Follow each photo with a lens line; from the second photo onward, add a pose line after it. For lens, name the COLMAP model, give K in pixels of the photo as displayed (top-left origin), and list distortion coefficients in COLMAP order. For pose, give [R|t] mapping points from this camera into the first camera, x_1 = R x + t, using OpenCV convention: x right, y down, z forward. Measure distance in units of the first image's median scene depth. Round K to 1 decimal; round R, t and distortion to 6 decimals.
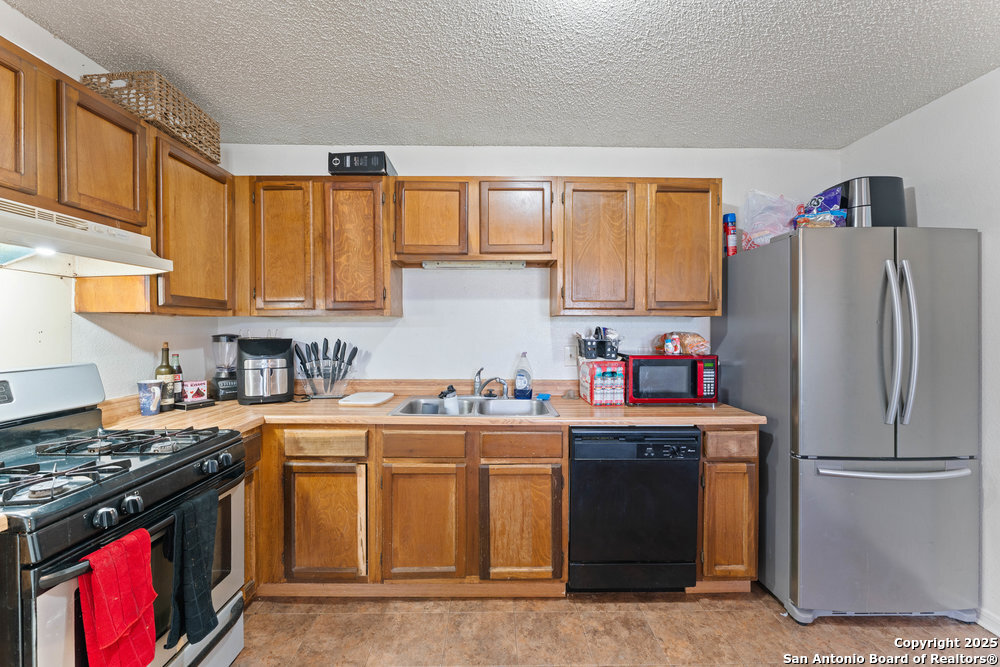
lens RADIAL K [[405.6, 0, 501.7], [0, 405.6, 330.1], [0, 0, 1]] dist [-0.001227, -0.000301]
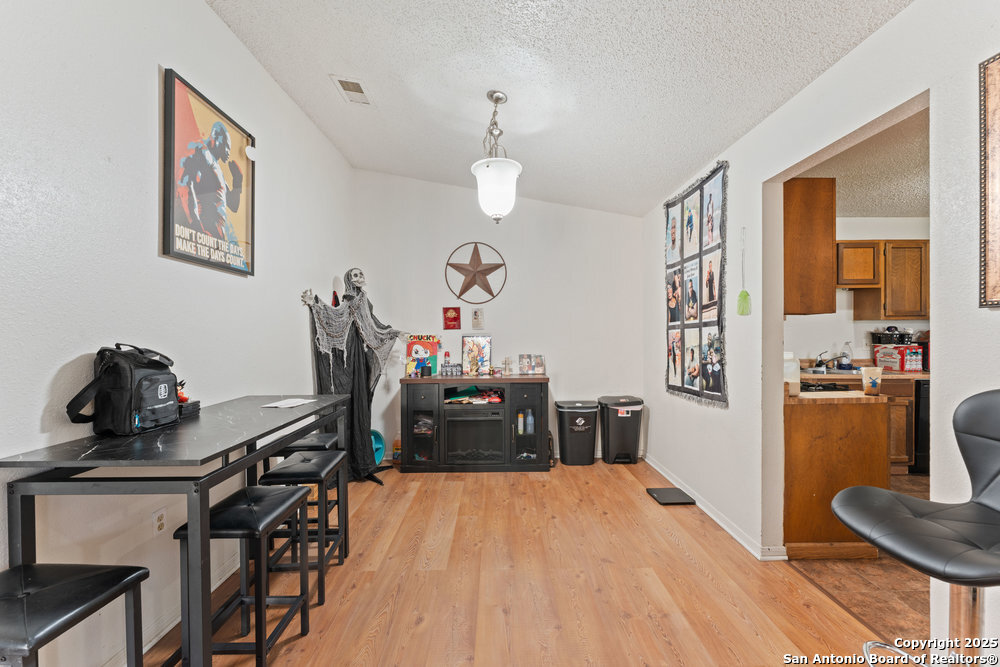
lens RADIAL K [[401.6, 0, 496.2], [0, 401.6, 336.0], [0, 0, 1]] dist [-0.001977, -0.000283]
pose [[0.999944, -0.007024, -0.007929, -1.675880], [0.007052, 0.999969, 0.003520, 0.016922], [0.007904, -0.003576, 0.999962, -0.815196]]
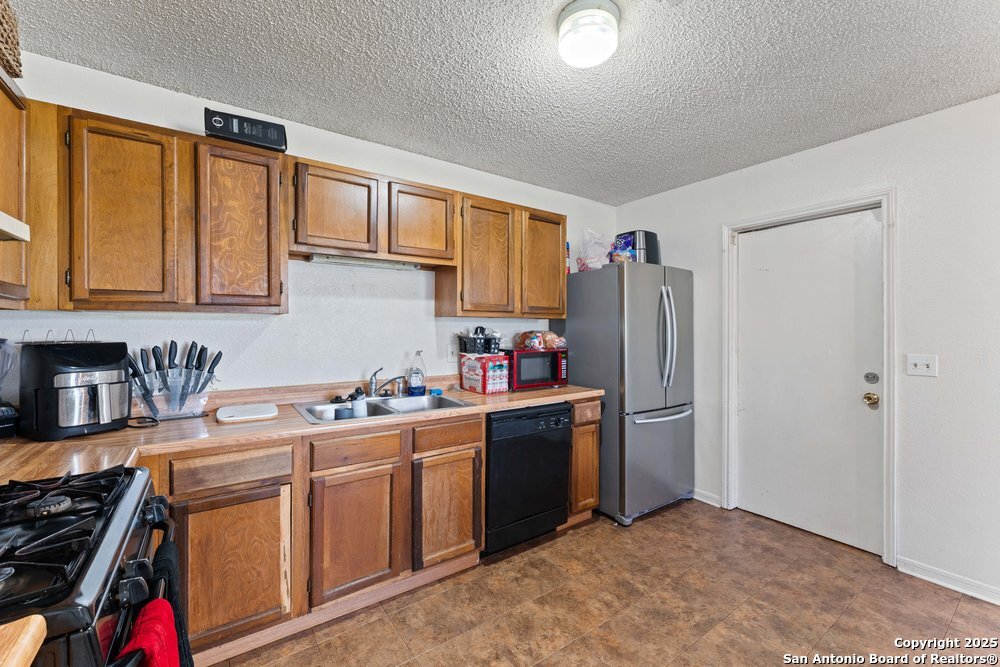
lens RADIAL K [[406.9, 0, 500.9], [0, 406.9, 326.5], [0, 0, 1]] dist [-0.000258, -0.000112]
pose [[0.827352, 0.001668, 0.561682, -0.434027], [0.001957, 0.999981, -0.005851, -0.001682], [-0.561681, 0.005940, 0.827333, 0.015799]]
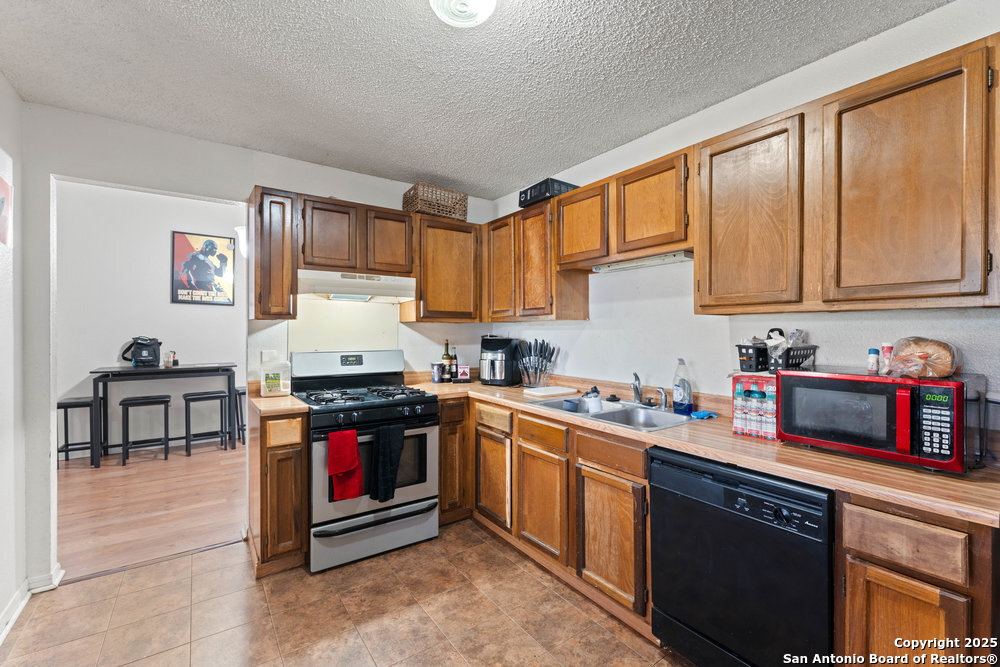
lens RADIAL K [[428.4, 0, 500.0], [0, 428.4, 333.5], [0, 0, 1]] dist [-0.000019, -0.000175]
pose [[0.568430, 0.004418, -0.822720, 0.699574], [-0.004794, 0.999986, 0.002057, 0.001718], [0.822718, 0.002775, 0.568443, 0.212016]]
